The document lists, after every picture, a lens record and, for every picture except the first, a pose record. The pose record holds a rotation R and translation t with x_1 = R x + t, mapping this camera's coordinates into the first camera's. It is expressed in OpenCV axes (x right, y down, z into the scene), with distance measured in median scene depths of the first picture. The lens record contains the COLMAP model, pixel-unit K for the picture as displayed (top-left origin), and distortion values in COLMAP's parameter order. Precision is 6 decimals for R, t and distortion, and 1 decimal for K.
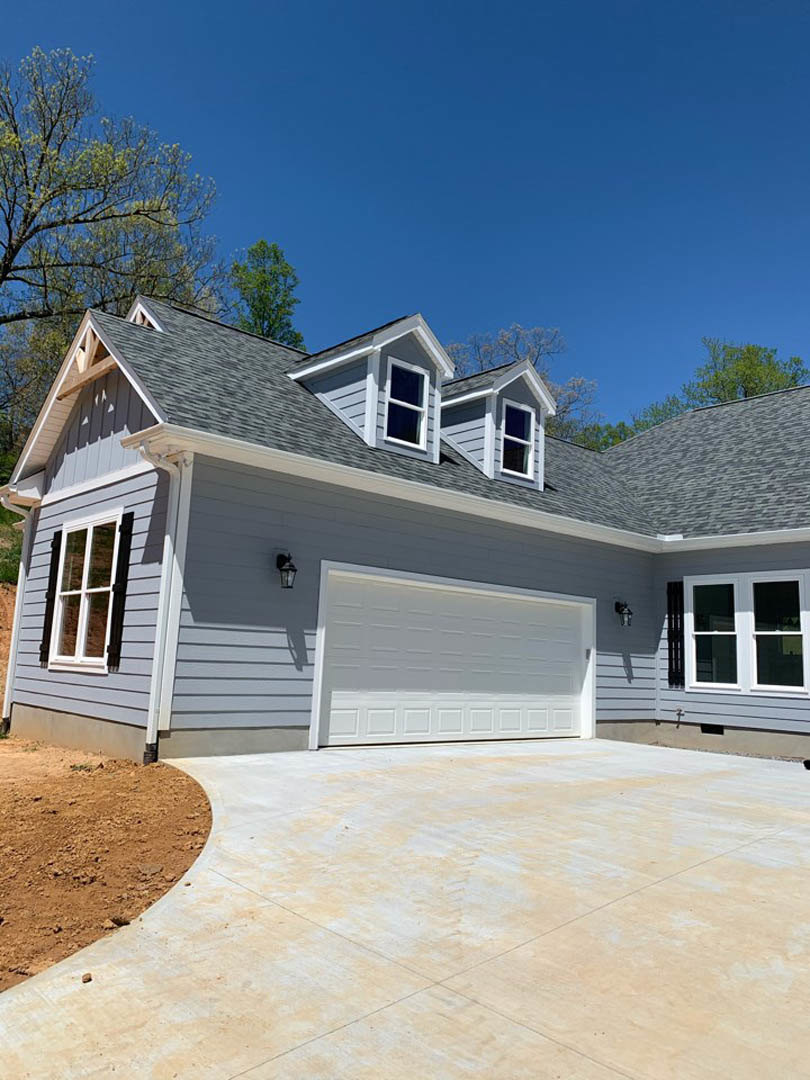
lens RADIAL K [[818.9, 0, 406.5], [0, 818.9, 526.7], [0, 0, 1]] dist [0.027523, -0.043595]
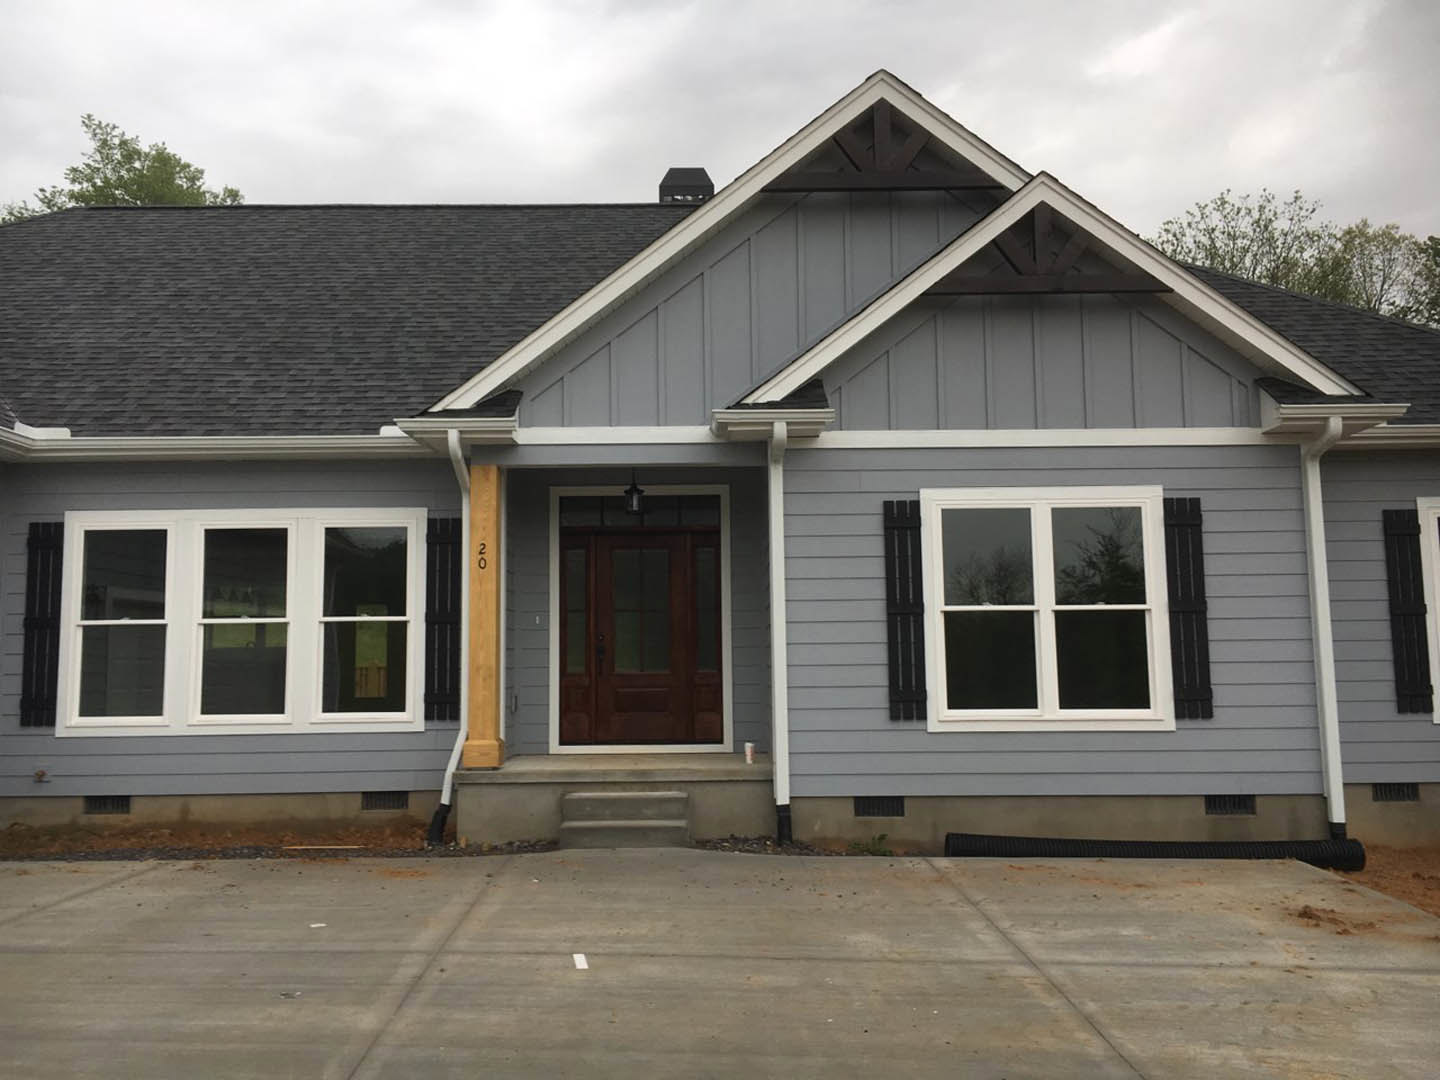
lens RADIAL K [[1220.3, 0, 720.0], [0, 1220.3, 540.0], [0, 0, 1]] dist [0.085552, -0.128102]
pose [[0.664768, 0.030211, 0.746439, 0.037895], [-0.085851, 0.995652, 0.036160, 0.015678], [-0.742101, -0.088120, 0.664471, 0.195781]]
